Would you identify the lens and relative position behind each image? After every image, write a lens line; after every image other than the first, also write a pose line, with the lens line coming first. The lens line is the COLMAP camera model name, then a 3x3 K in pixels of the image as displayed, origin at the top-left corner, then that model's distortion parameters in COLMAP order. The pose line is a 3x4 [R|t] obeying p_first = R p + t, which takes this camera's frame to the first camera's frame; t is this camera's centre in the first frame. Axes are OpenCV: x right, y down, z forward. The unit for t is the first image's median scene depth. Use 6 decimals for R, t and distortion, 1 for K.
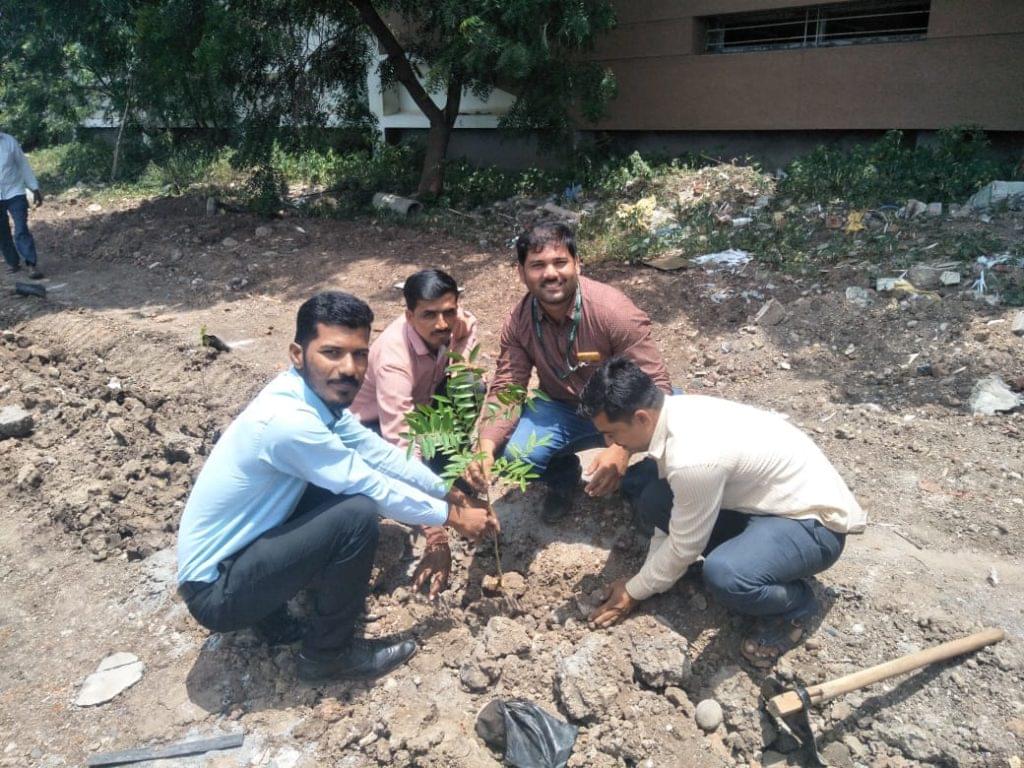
lens RADIAL K [[755.0, 0, 512.3], [0, 755.0, 384.4], [0, 0, 1]] dist [-0.006292, -0.003813]
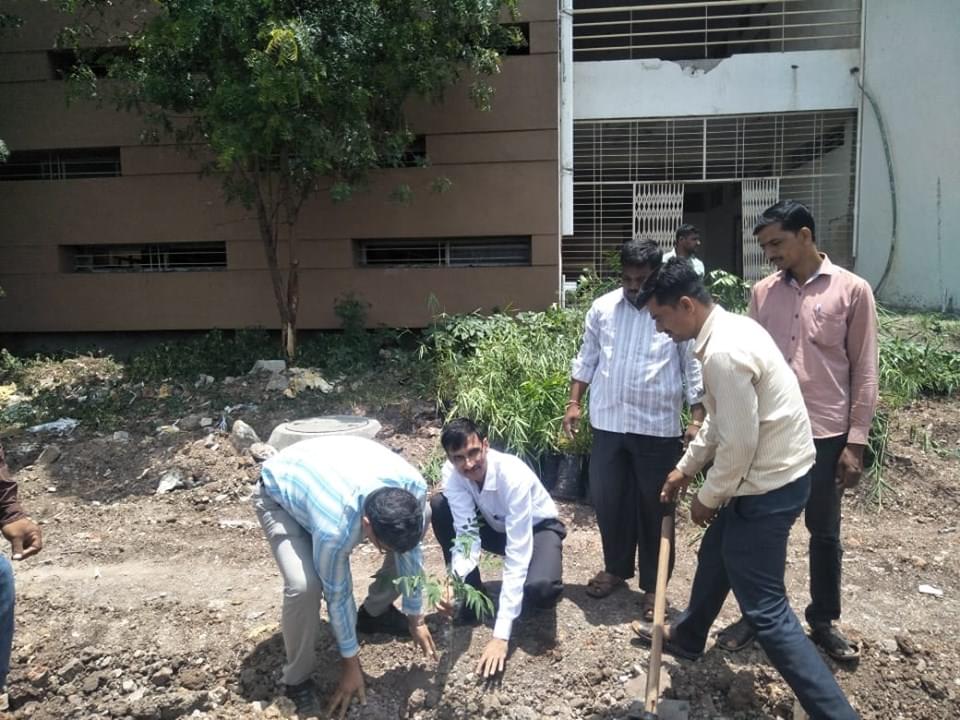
lens RADIAL K [[707.8, 0, 480.0], [0, 707.8, 358.2], [0, 0, 1]] dist [-0.006292, -0.003813]
pose [[0.814293, -0.030048, 0.579675, 0.174311], [0.195140, 0.954704, -0.224634, 0.127457], [-0.546669, 0.296036, 0.783273, -0.344181]]
